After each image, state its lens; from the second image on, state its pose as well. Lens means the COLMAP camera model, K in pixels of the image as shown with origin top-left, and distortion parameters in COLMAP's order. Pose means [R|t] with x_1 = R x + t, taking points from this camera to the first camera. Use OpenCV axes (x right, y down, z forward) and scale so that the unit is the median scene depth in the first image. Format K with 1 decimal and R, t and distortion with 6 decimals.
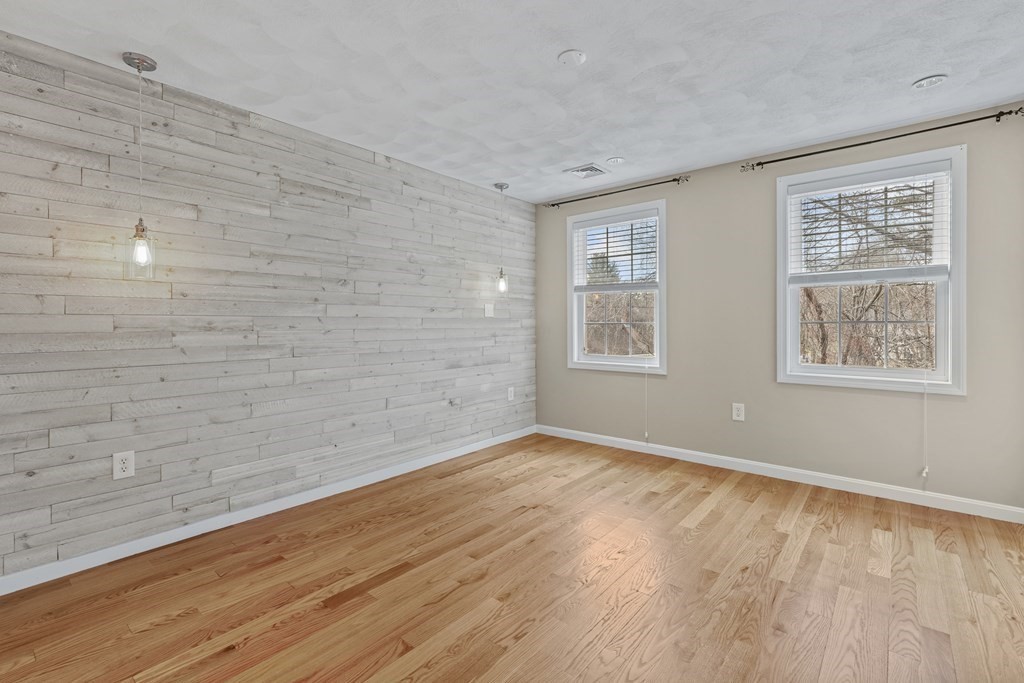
lens RADIAL K [[478.2, 0, 520.9], [0, 478.2, 325.2], [0, 0, 1]] dist [-0.002677, 0.002480]
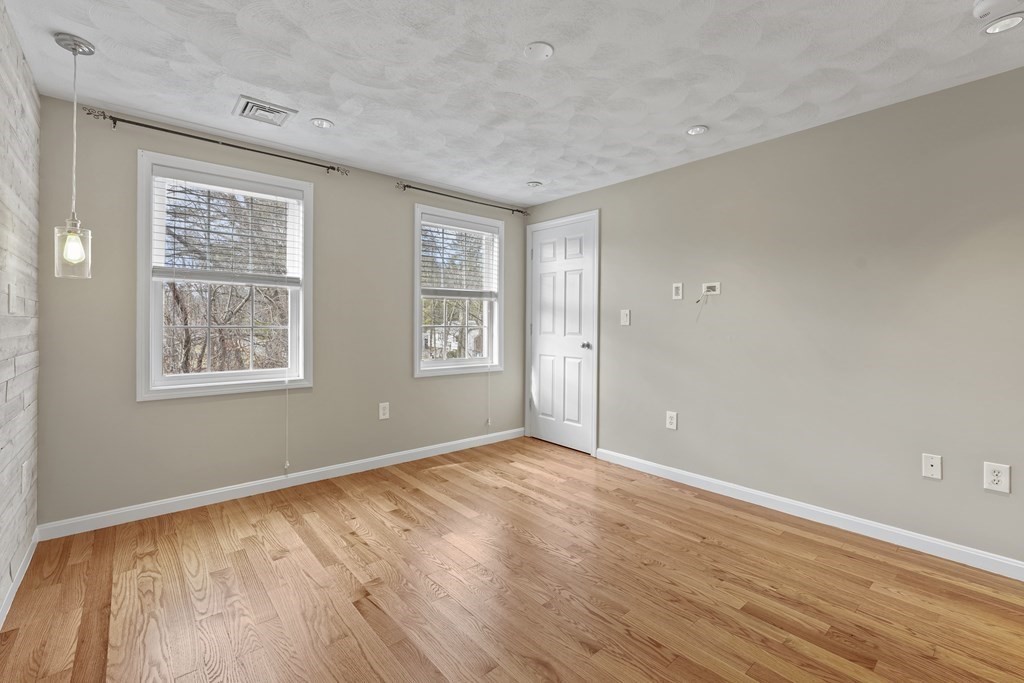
lens RADIAL K [[445.4, 0, 512.4], [0, 445.4, 324.0], [0, 0, 1]] dist [-0.003551, 0.001260]
pose [[0.150217, 0.004872, 0.988641, -0.488282], [0.000248, 0.999988, -0.004965, -0.006262], [-0.988653, 0.000991, 0.150214, 0.581541]]
